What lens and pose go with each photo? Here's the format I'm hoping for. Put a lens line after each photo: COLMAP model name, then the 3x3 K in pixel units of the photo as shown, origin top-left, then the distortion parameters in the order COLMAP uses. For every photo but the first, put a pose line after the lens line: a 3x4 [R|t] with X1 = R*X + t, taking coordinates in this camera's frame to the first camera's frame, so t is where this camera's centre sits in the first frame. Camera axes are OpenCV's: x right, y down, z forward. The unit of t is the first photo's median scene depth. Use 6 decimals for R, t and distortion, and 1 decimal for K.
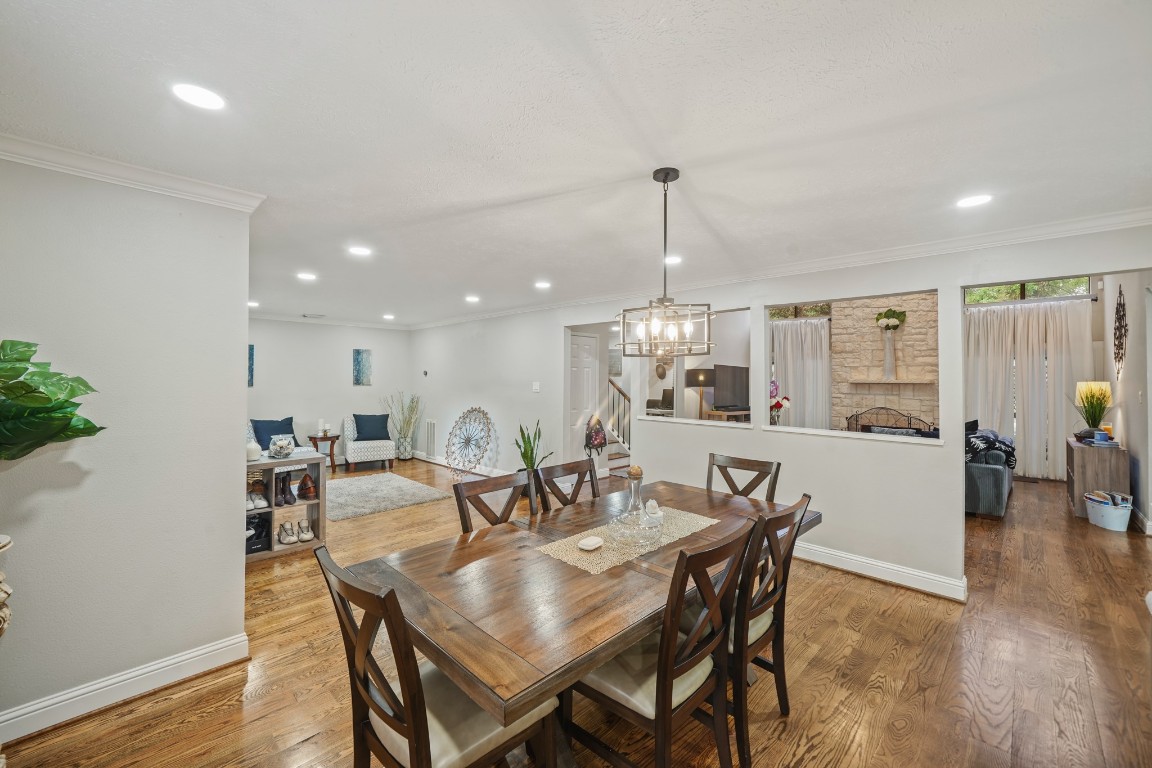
lens RADIAL K [[465.1, 0, 576.5], [0, 465.1, 374.7], [0, 0, 1]] dist [0.002265, 0.001296]
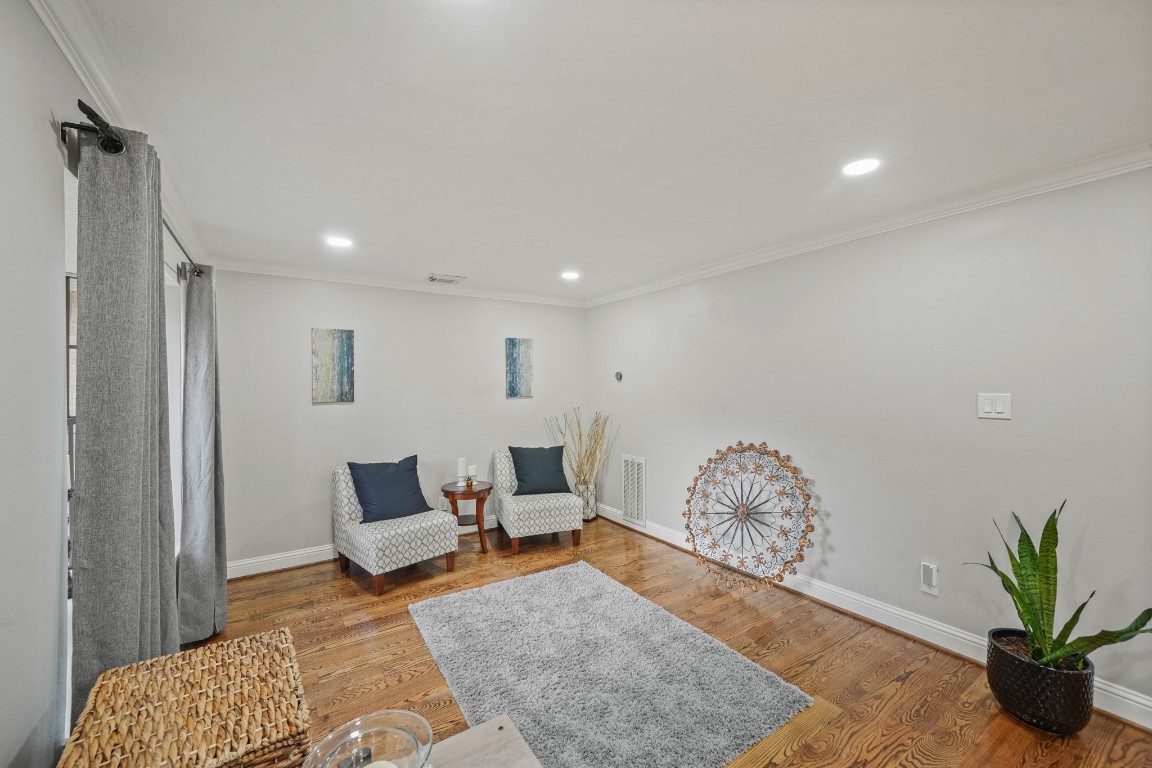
lens RADIAL K [[465.1, 0, 583.0], [0, 465.1, 382.7], [0, 0, 1]] dist [0.002265, 0.001296]
pose [[0.980654, -0.012997, -0.195320, -0.279615], [0.014762, 0.999862, 0.007584, 0.000002], [0.195194, -0.010320, 0.980710, 0.452968]]
